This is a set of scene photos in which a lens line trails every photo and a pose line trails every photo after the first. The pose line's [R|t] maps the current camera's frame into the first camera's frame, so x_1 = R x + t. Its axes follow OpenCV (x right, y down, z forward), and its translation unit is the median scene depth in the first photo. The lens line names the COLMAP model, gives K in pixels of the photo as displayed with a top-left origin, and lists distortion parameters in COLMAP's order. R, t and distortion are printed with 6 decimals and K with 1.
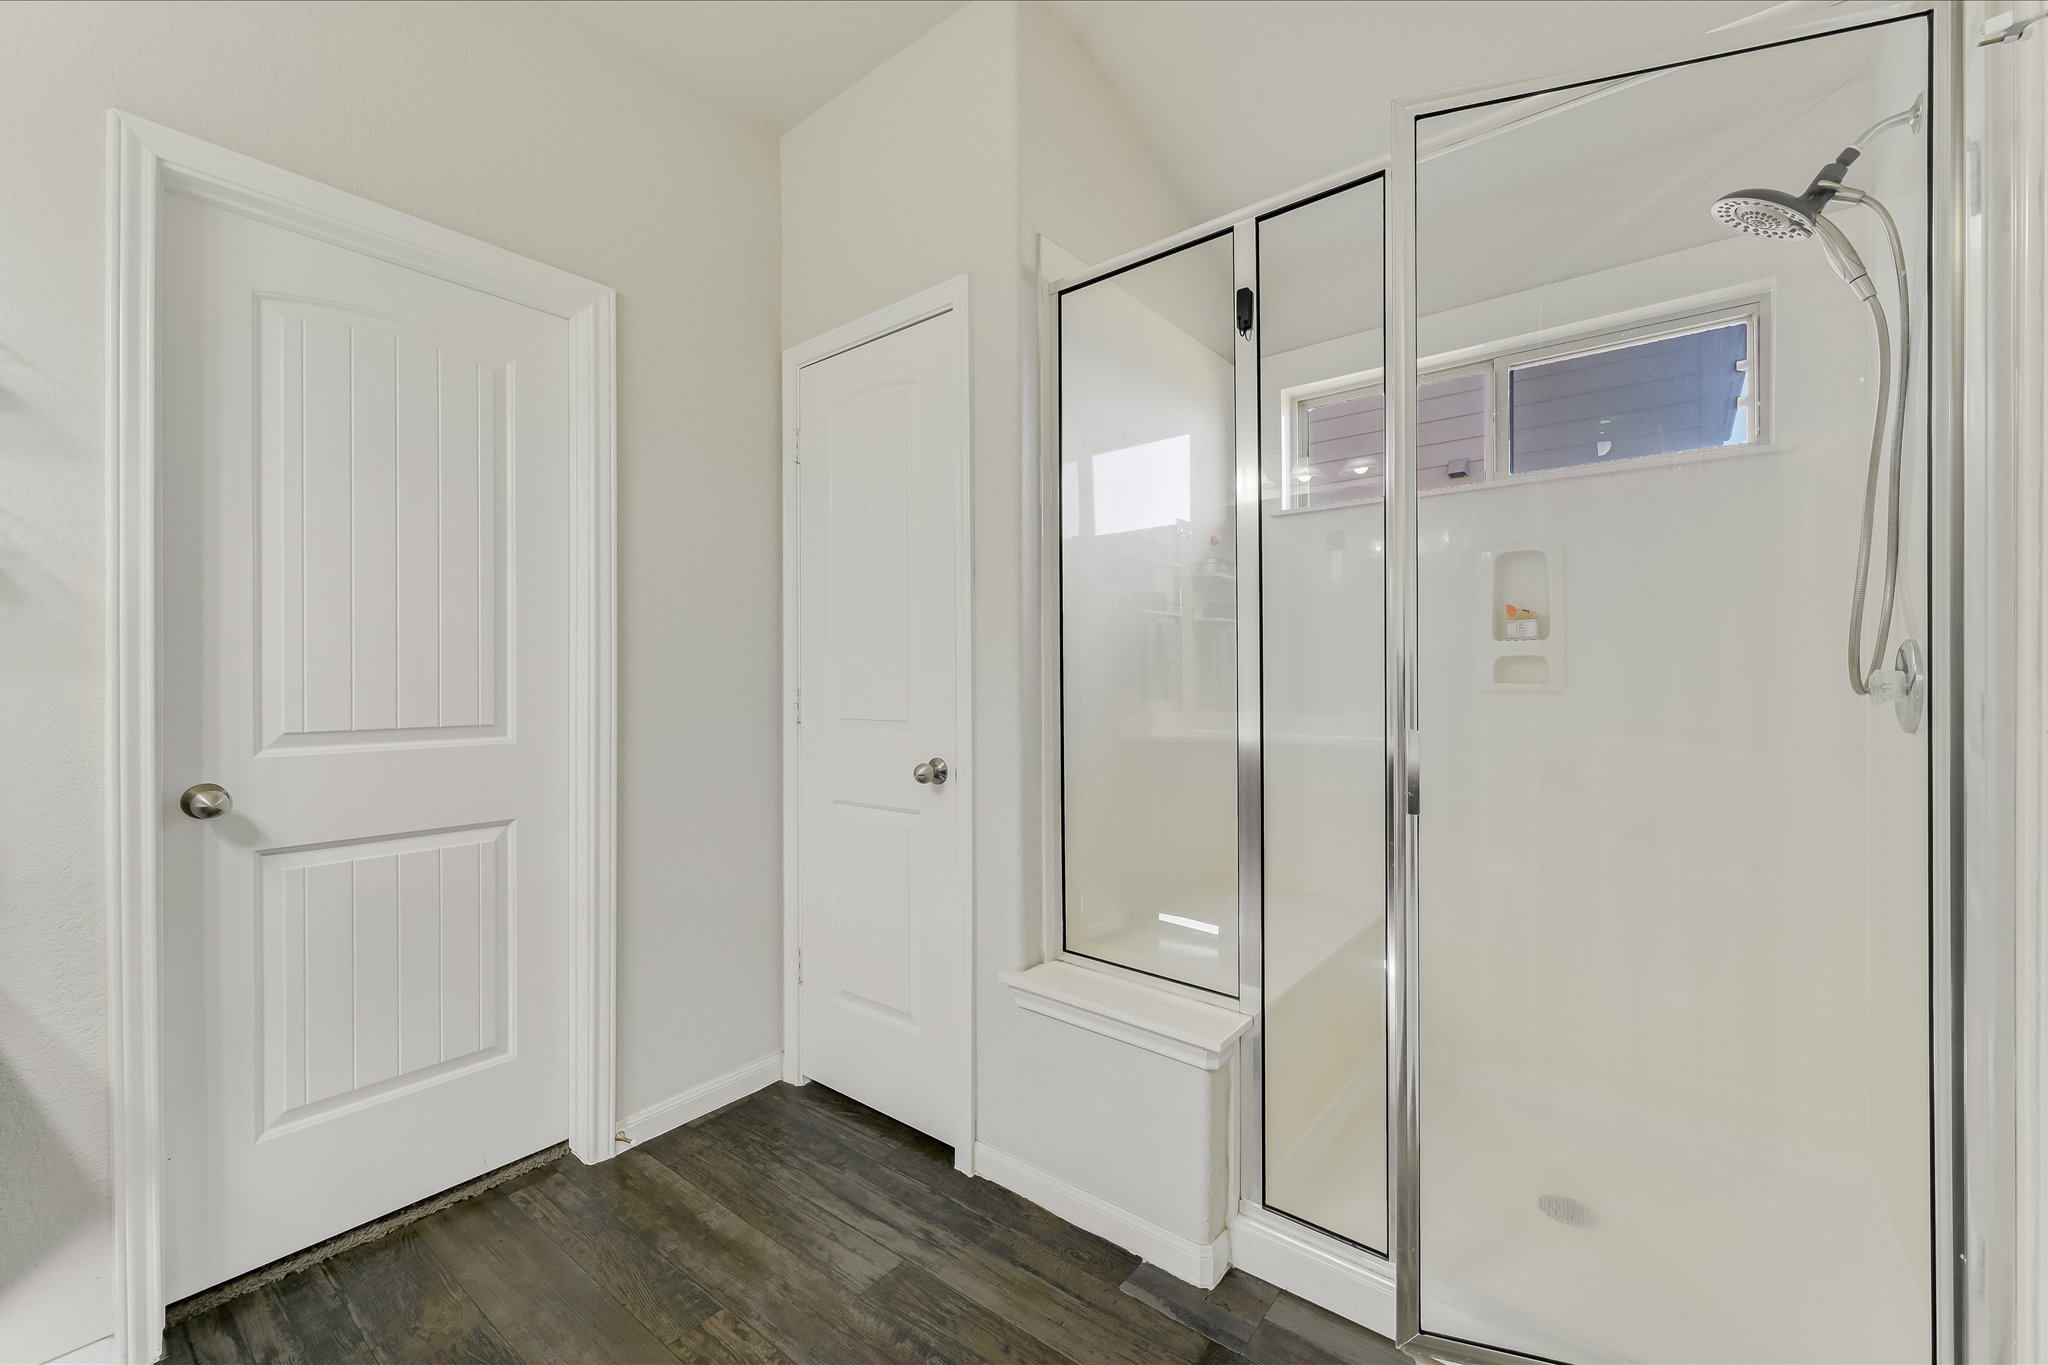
lens RADIAL K [[828.3, 0, 1027.6], [0, 828.3, 679.6], [0, 0, 1]] dist [-0.003035, 0.000812]
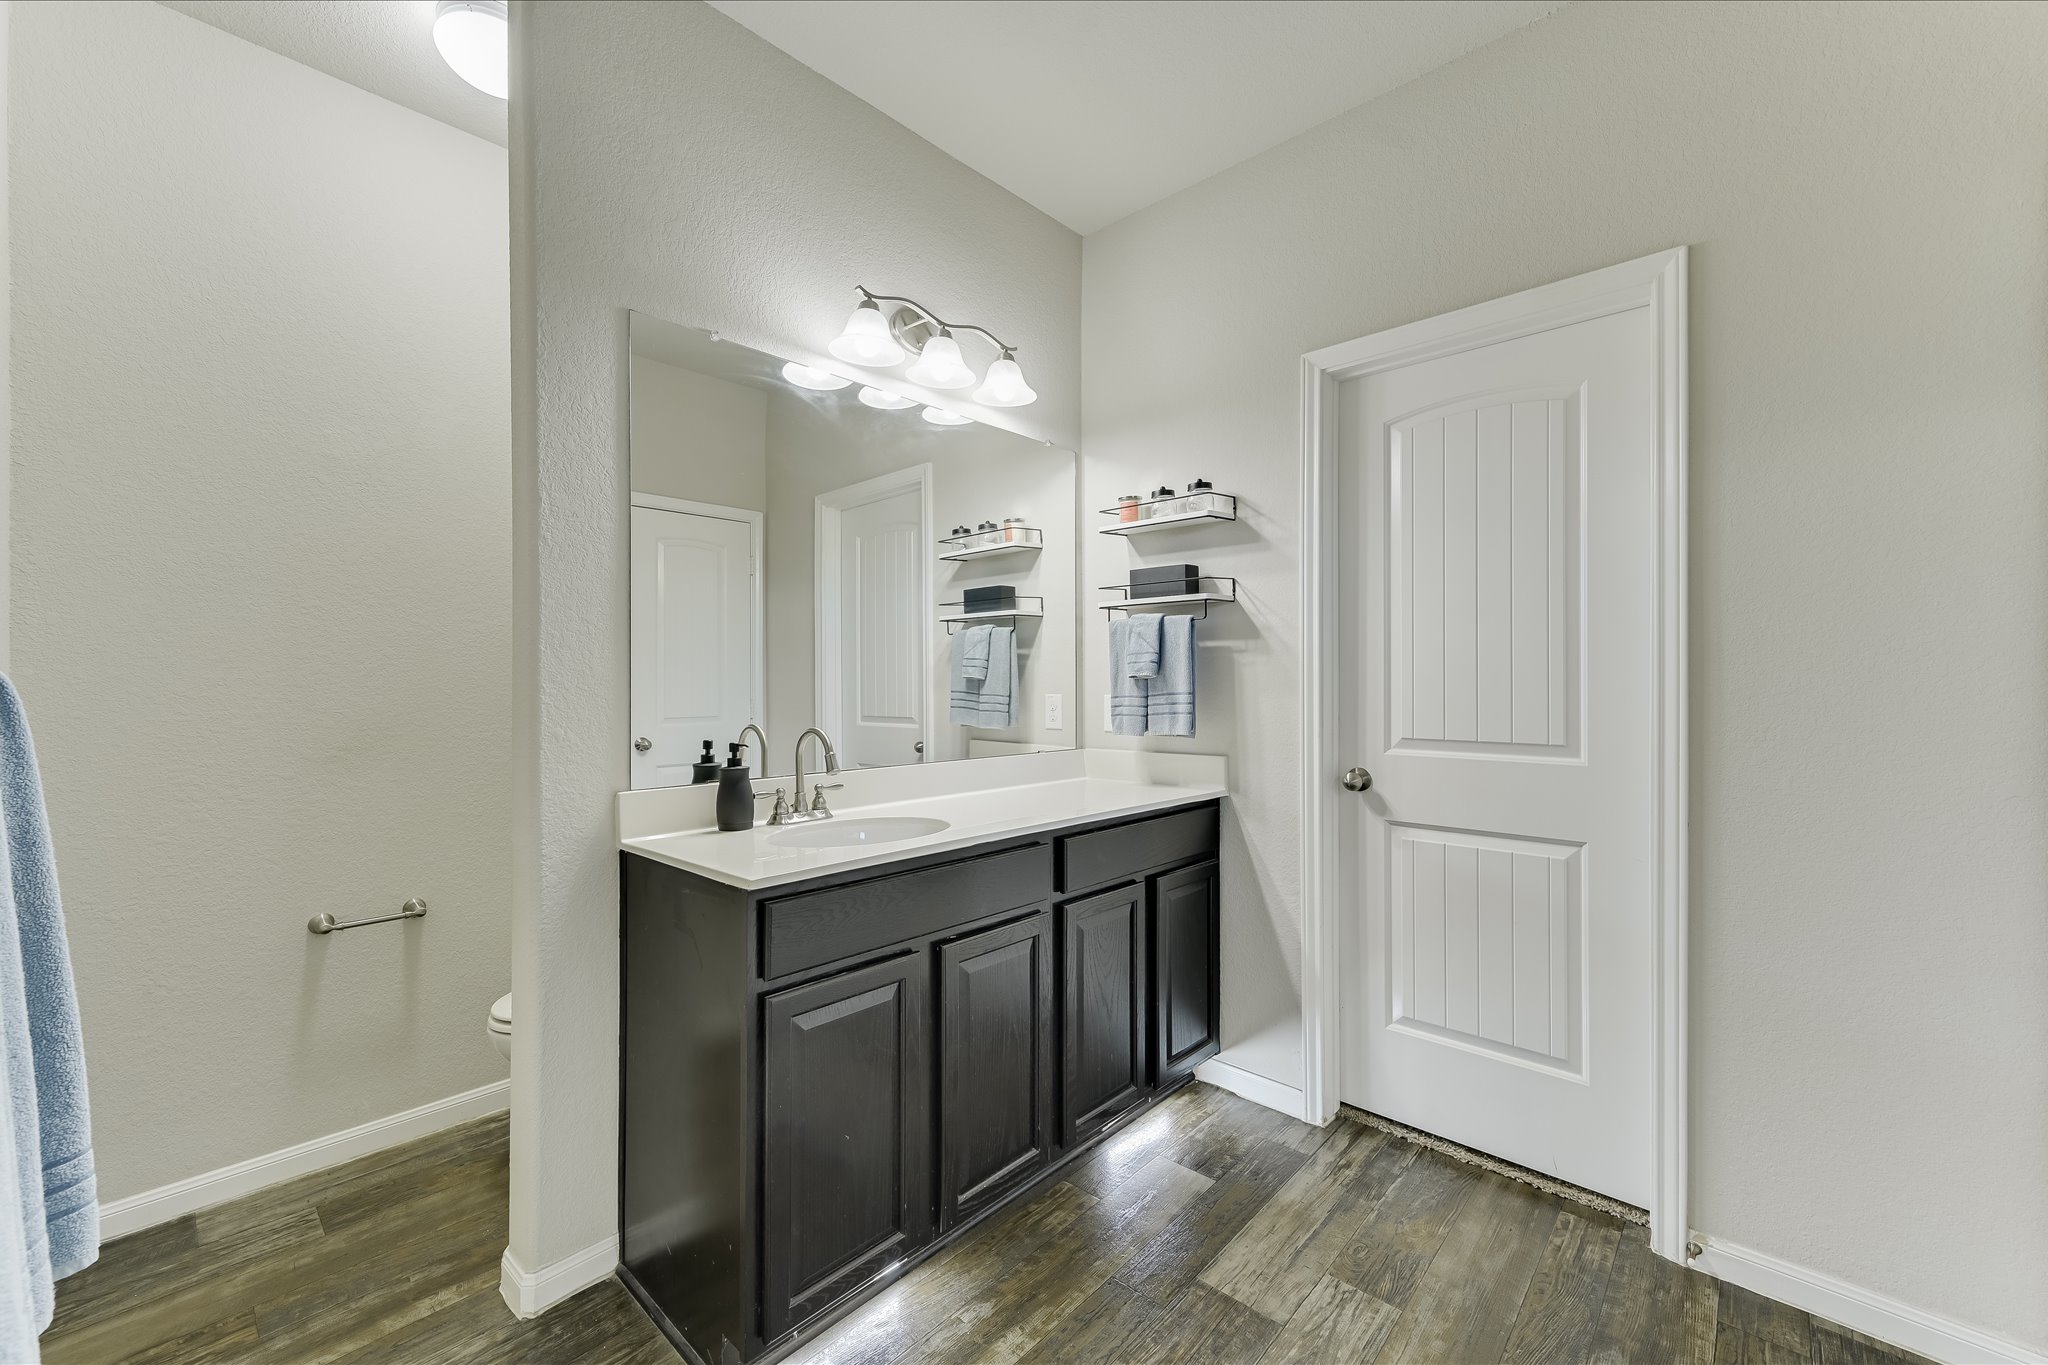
lens RADIAL K [[828.3, 0, 1027.6], [0, 828.3, 679.6], [0, 0, 1]] dist [-0.003035, 0.000812]
pose [[-0.095349, 0.000157, -0.995444, 0.474344], [-0.002322, 0.999997, 0.000380, -0.027944], [0.995441, 0.002348, -0.095349, 0.474202]]
